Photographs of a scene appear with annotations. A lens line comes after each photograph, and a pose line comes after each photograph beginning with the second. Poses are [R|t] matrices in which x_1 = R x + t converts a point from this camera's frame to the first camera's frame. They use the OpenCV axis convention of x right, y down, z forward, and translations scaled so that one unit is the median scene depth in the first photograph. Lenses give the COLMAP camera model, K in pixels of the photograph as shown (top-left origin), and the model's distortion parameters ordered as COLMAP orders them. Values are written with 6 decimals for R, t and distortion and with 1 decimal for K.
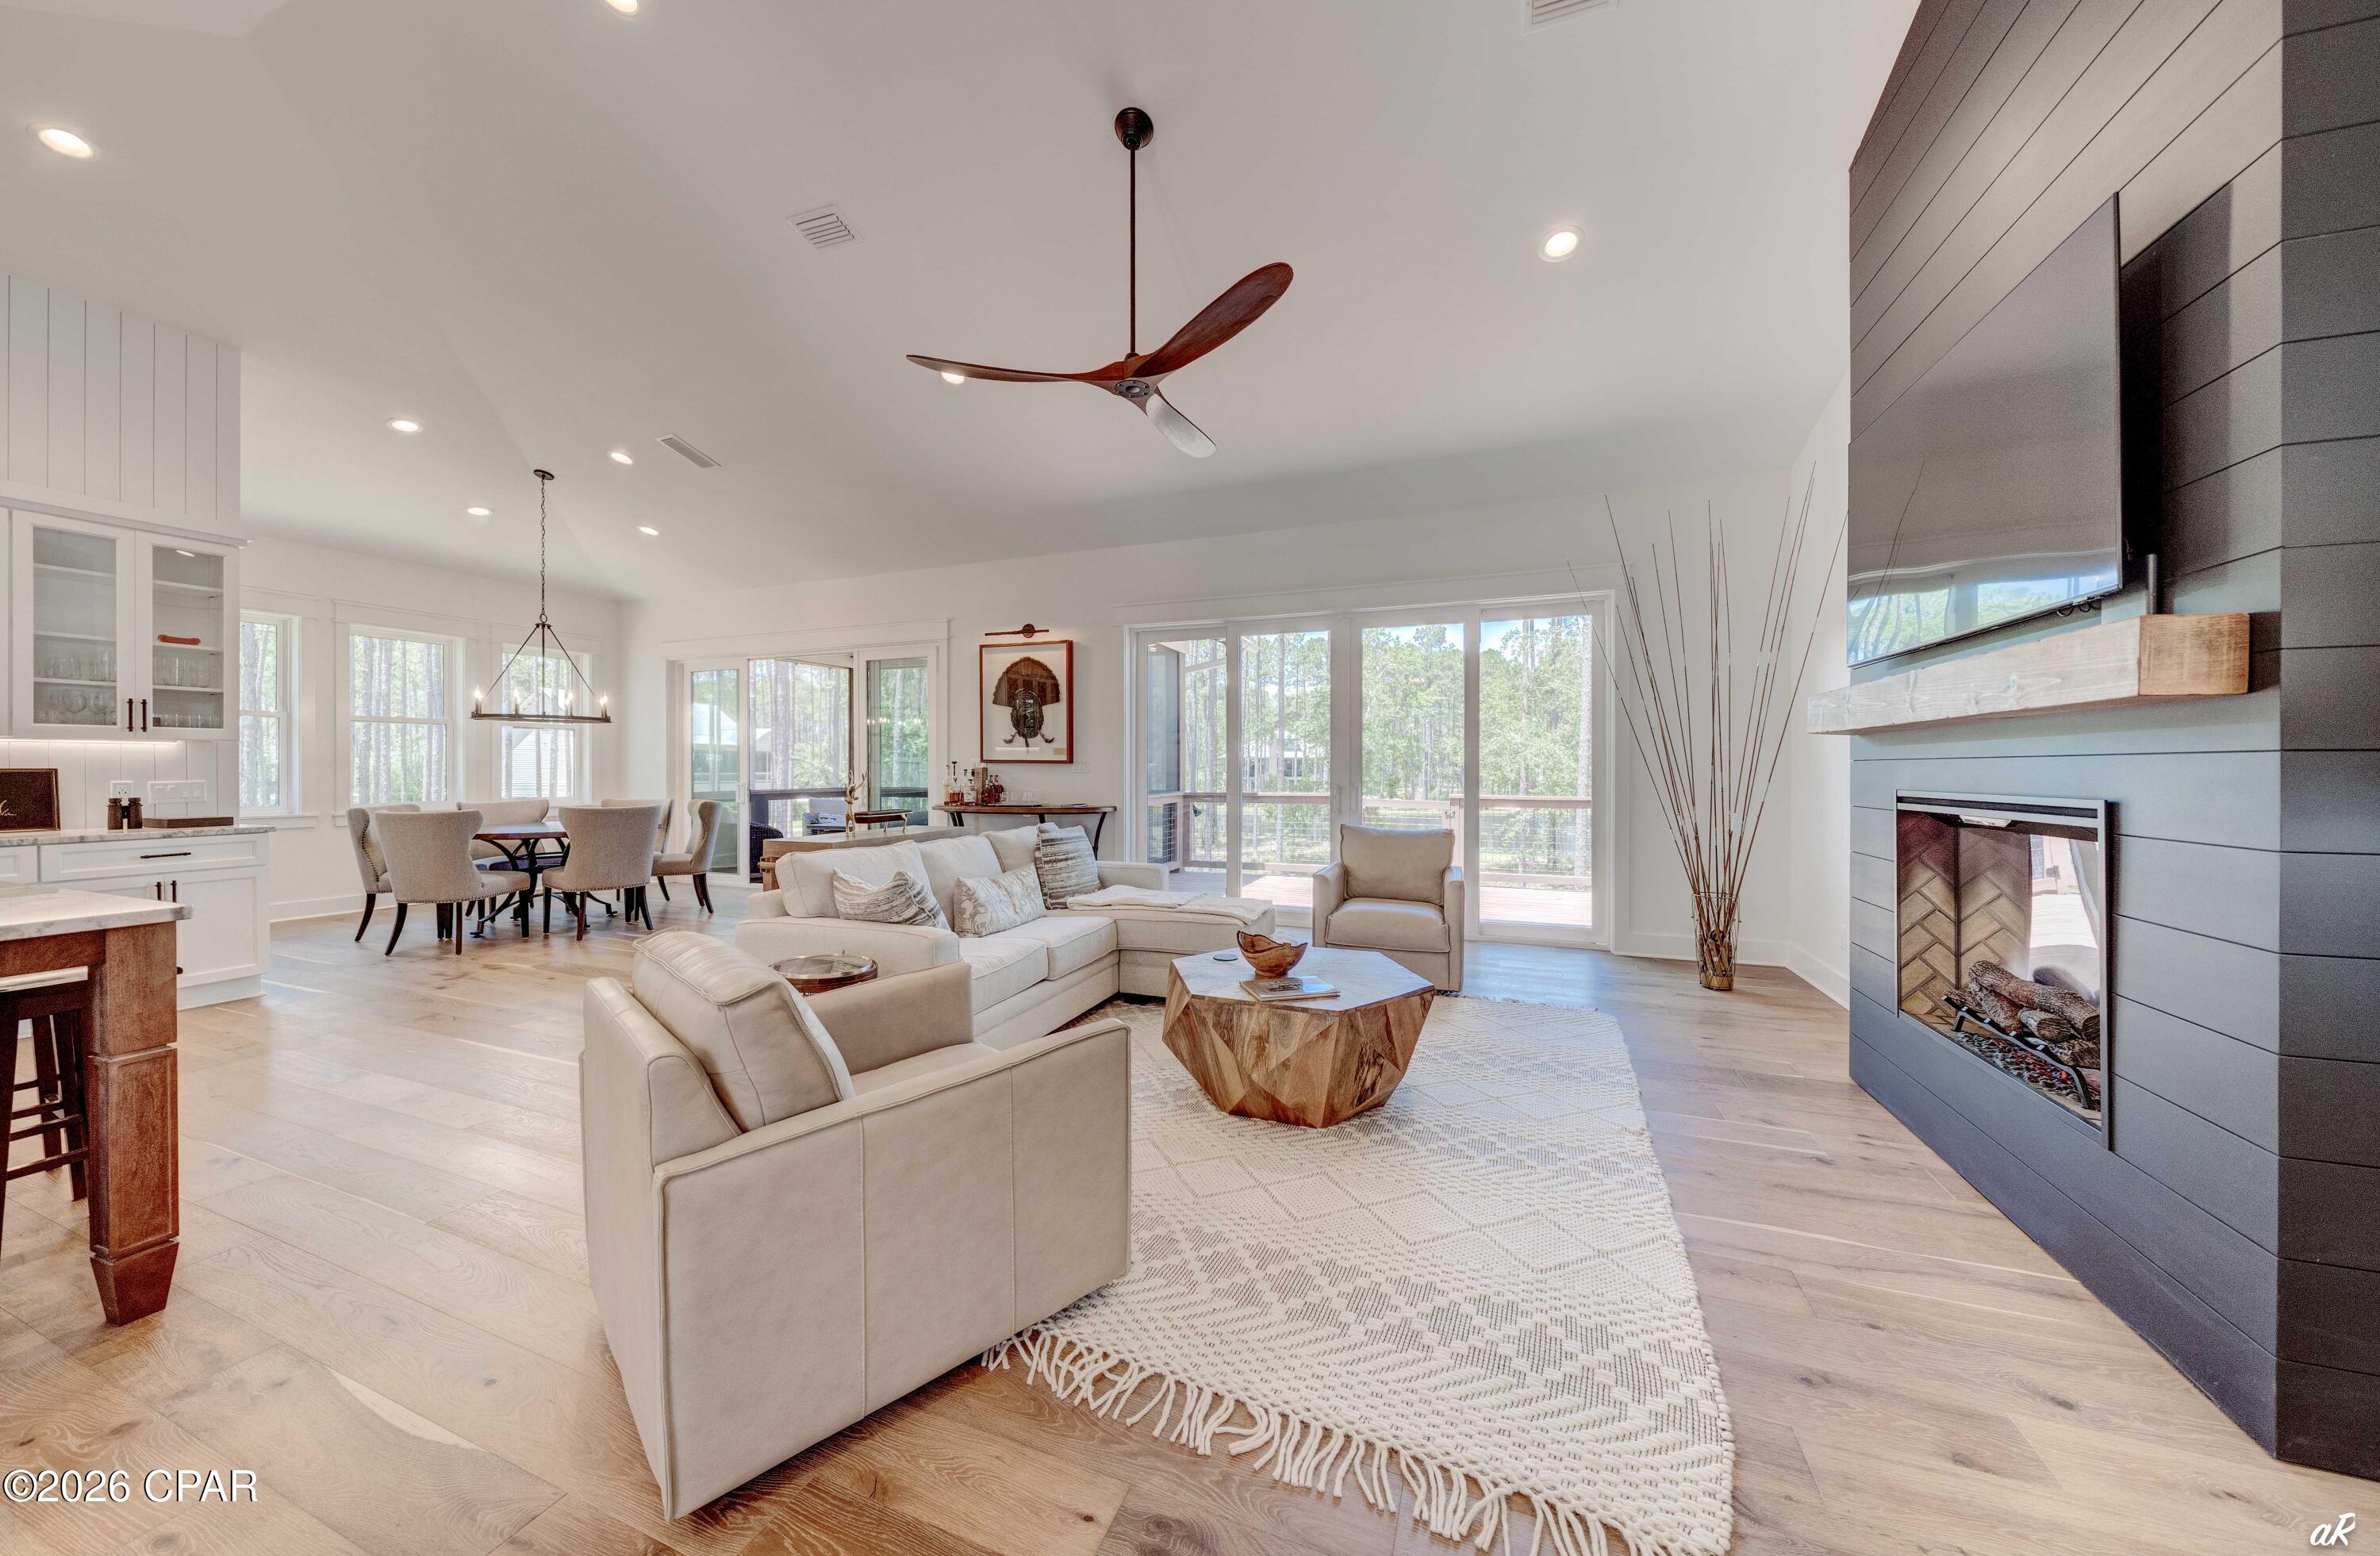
lens RADIAL K [[828.1, 0, 1177.4], [0, 828.1, 769.2], [0, 0, 1]] dist [0.000245, -0.000025]
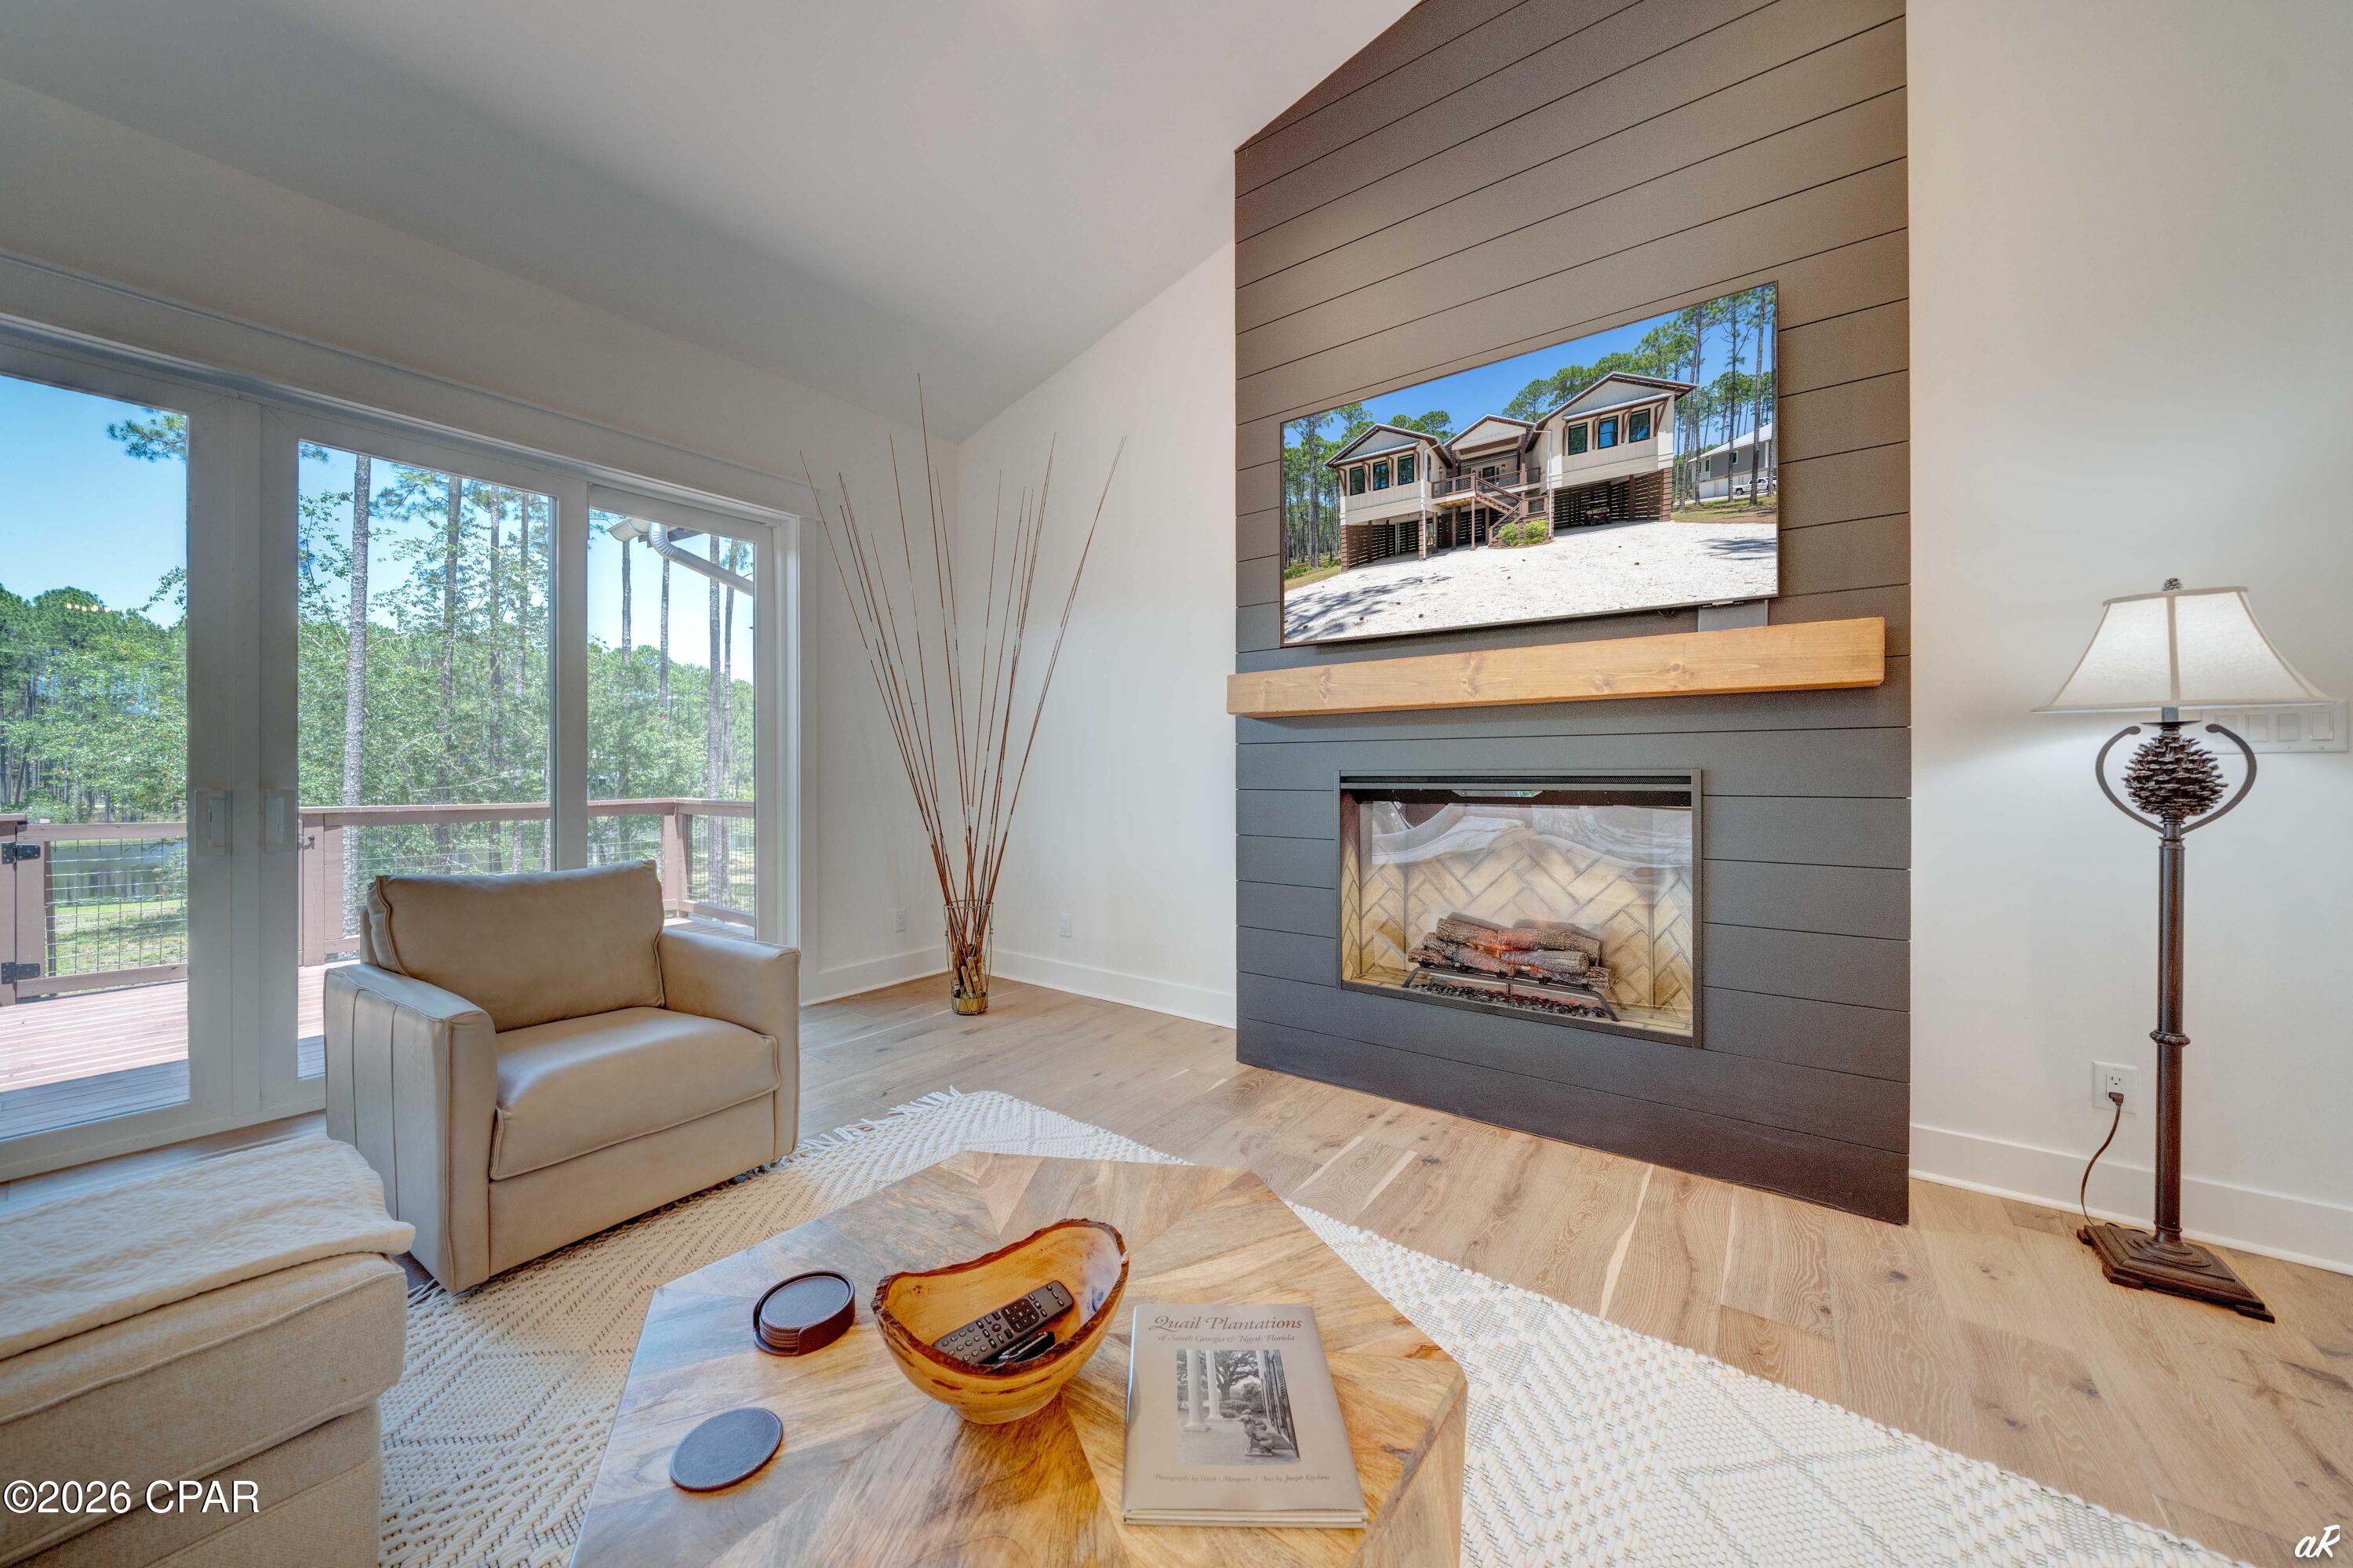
lens RADIAL K [[806.0, 0, 1174.5], [0, 806.0, 767.1], [0, 0, 1]] dist [-0.000668, -0.000027]
pose [[0.249522, 0.002592, 0.968366, -0.147234], [0.003503, 0.999987, -0.003579, 0.020778], [-0.968363, 0.004286, 0.249509, 0.839491]]
